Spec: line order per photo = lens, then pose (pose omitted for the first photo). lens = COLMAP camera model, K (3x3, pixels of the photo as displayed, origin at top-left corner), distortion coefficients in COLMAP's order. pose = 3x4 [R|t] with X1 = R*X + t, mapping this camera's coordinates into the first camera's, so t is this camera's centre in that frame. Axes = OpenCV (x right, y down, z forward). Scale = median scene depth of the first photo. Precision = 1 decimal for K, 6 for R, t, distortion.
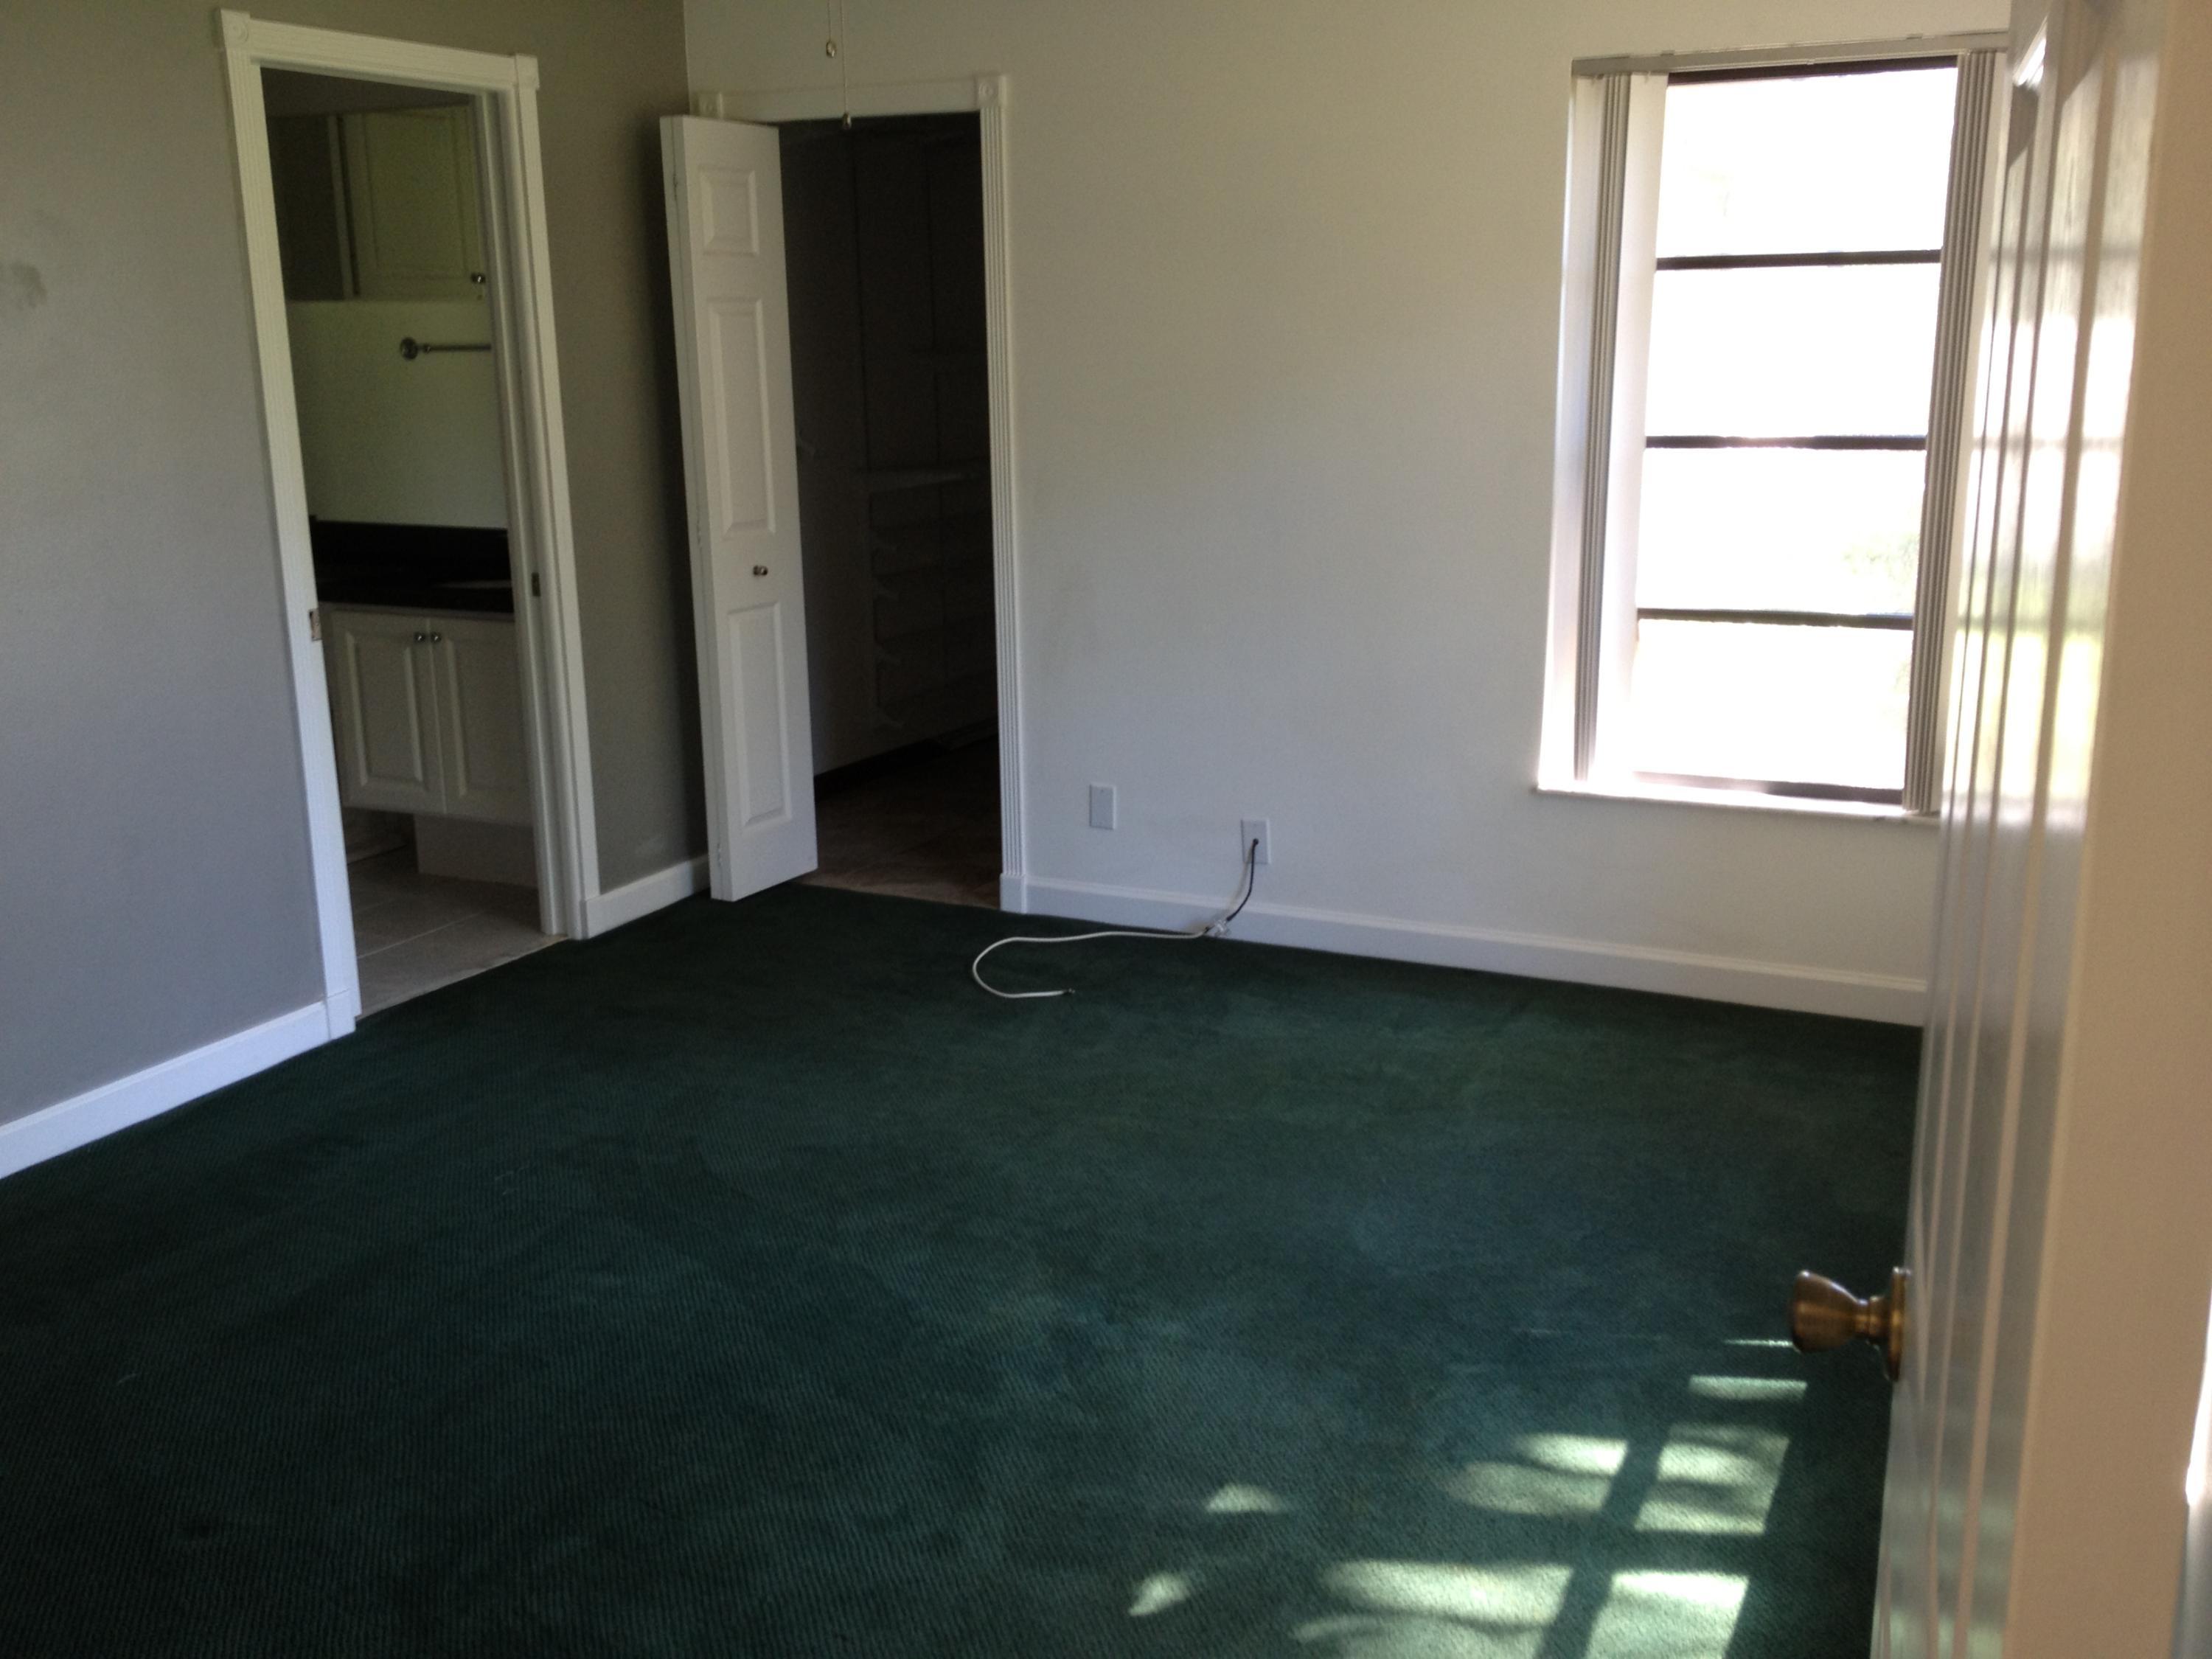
lens RADIAL K [[2066.5, 0, 1106.0], [0, 2066.5, 829.5], [0, 0, 1]] dist [0.098630, -0.212259]
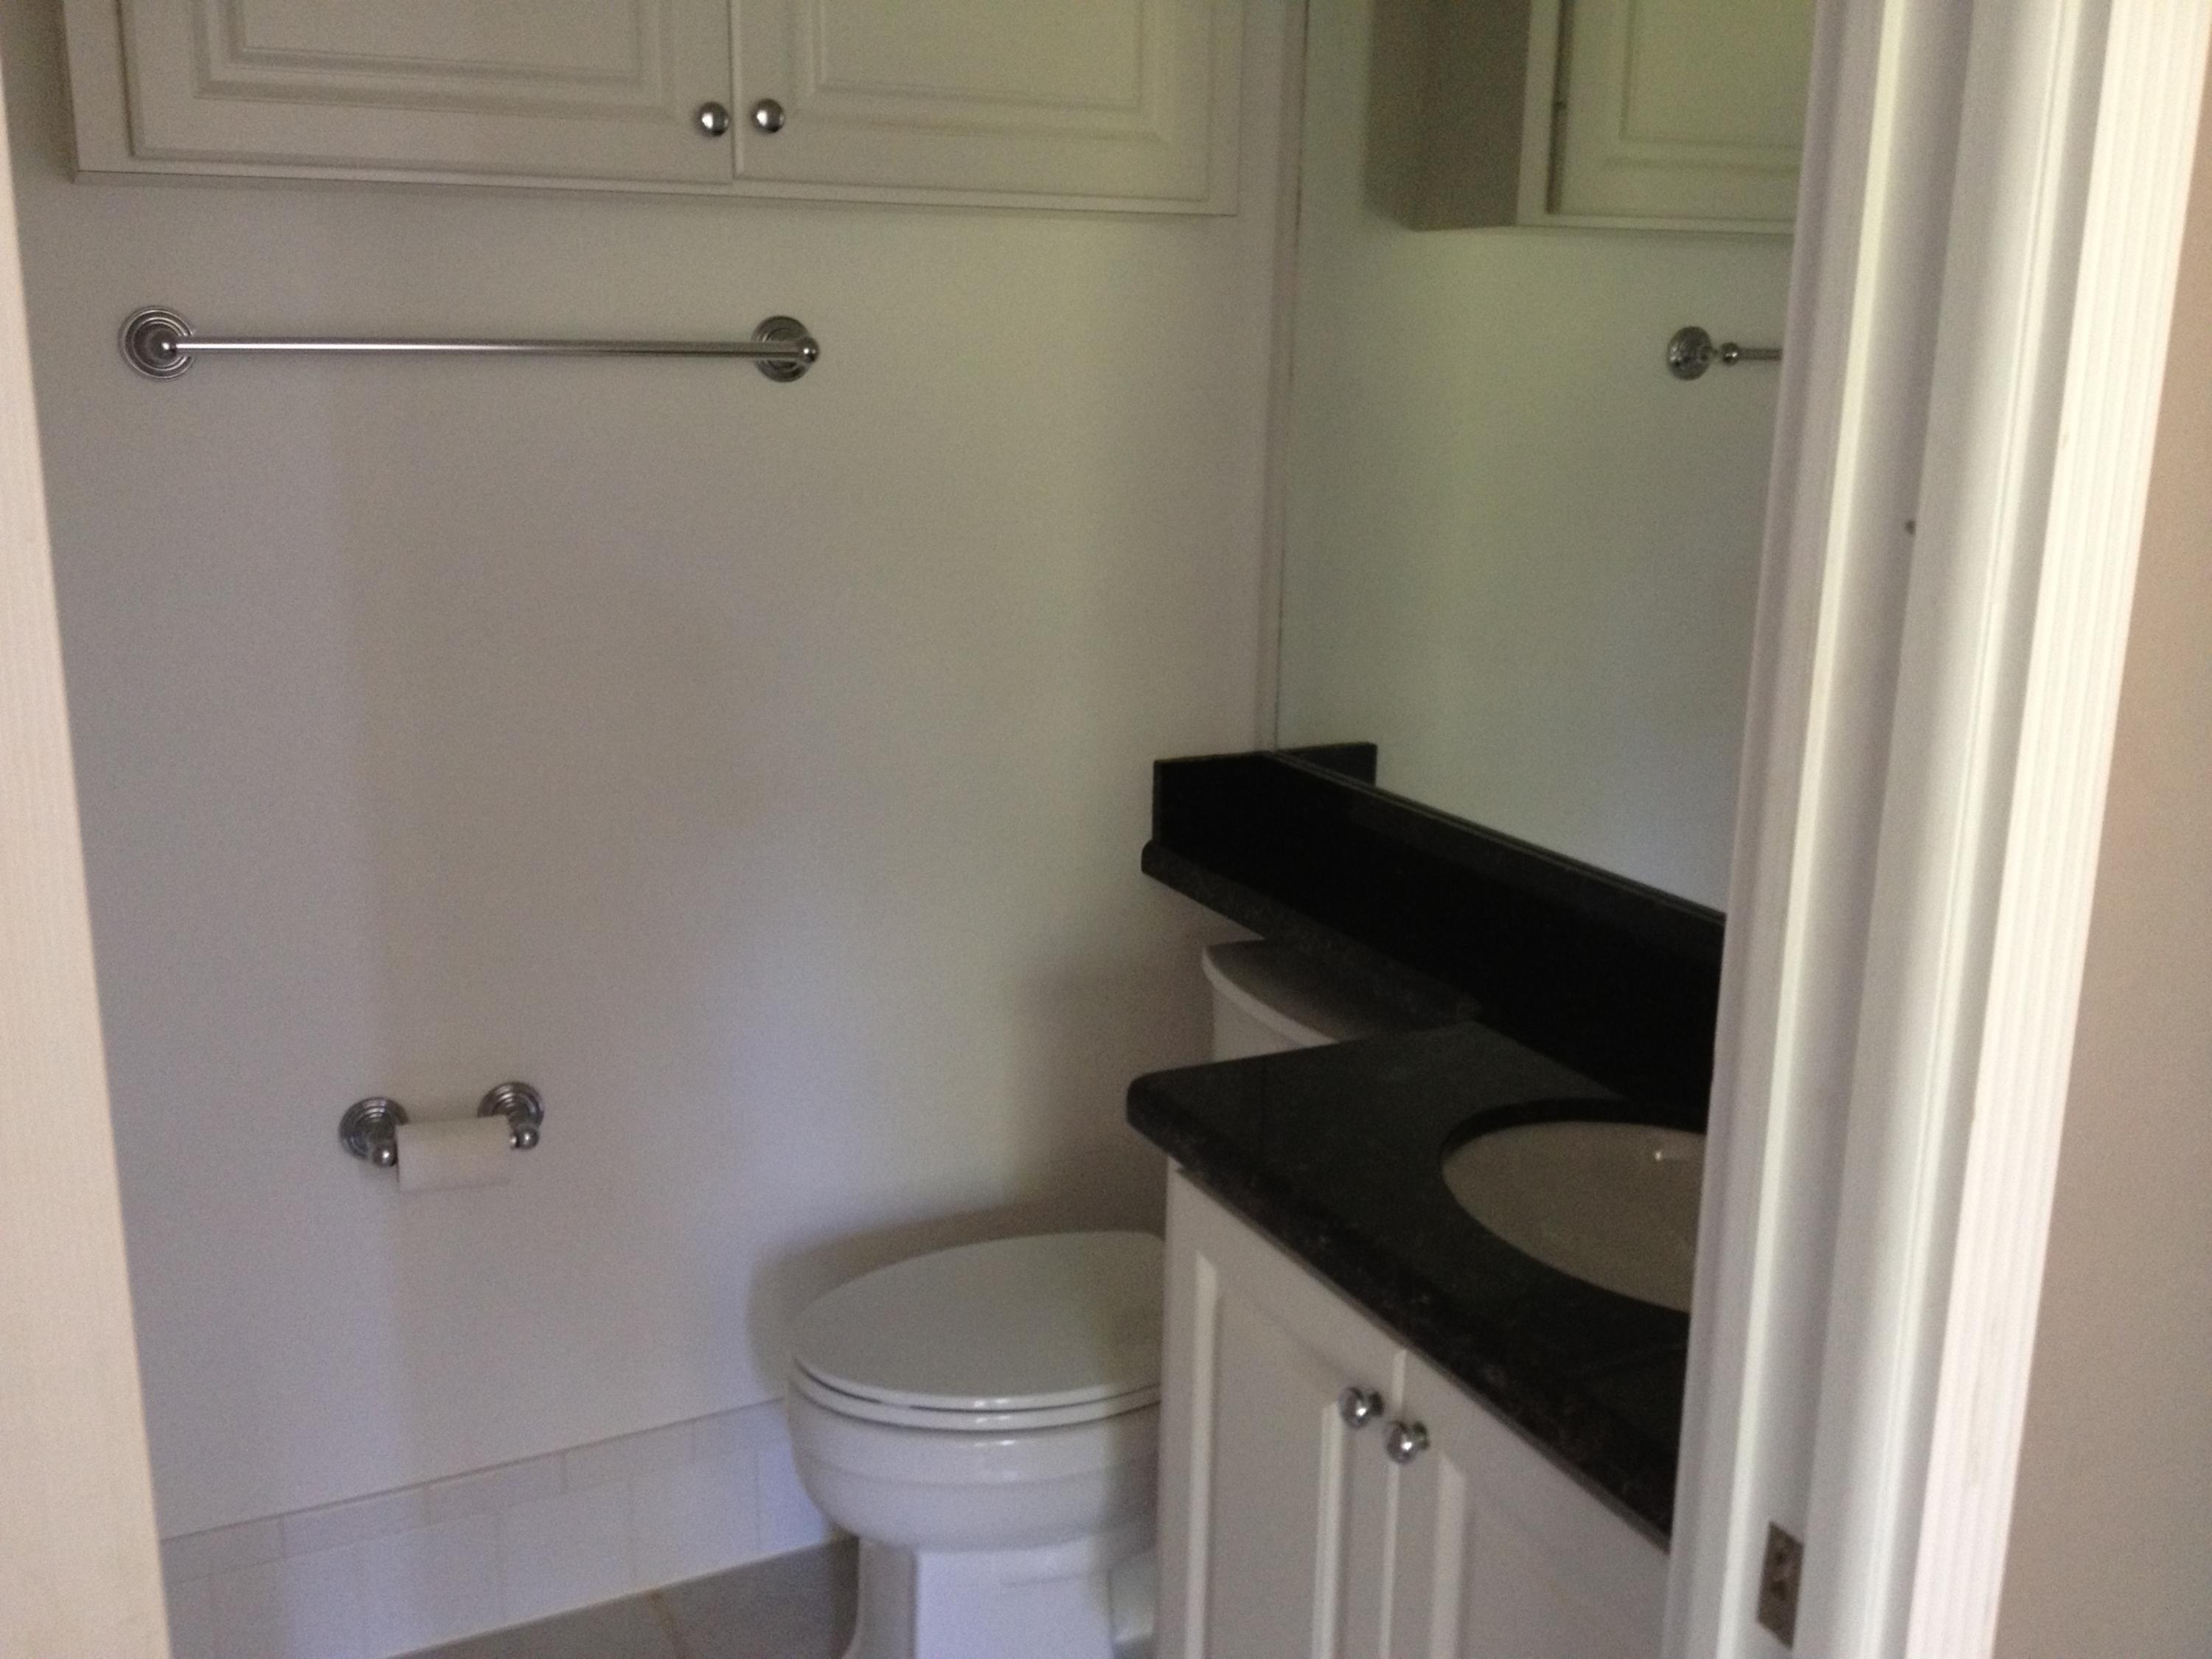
lens RADIAL K [[2066.5, 0, 1106.0], [0, 2066.5, 829.5], [0, 0, 1]] dist [0.098630, -0.212259]
pose [[0.791466, 0.172863, -0.586259, -0.192925], [-0.171703, 0.983430, 0.058169, -0.163740], [0.586600, 0.054624, 0.808033, 0.697677]]
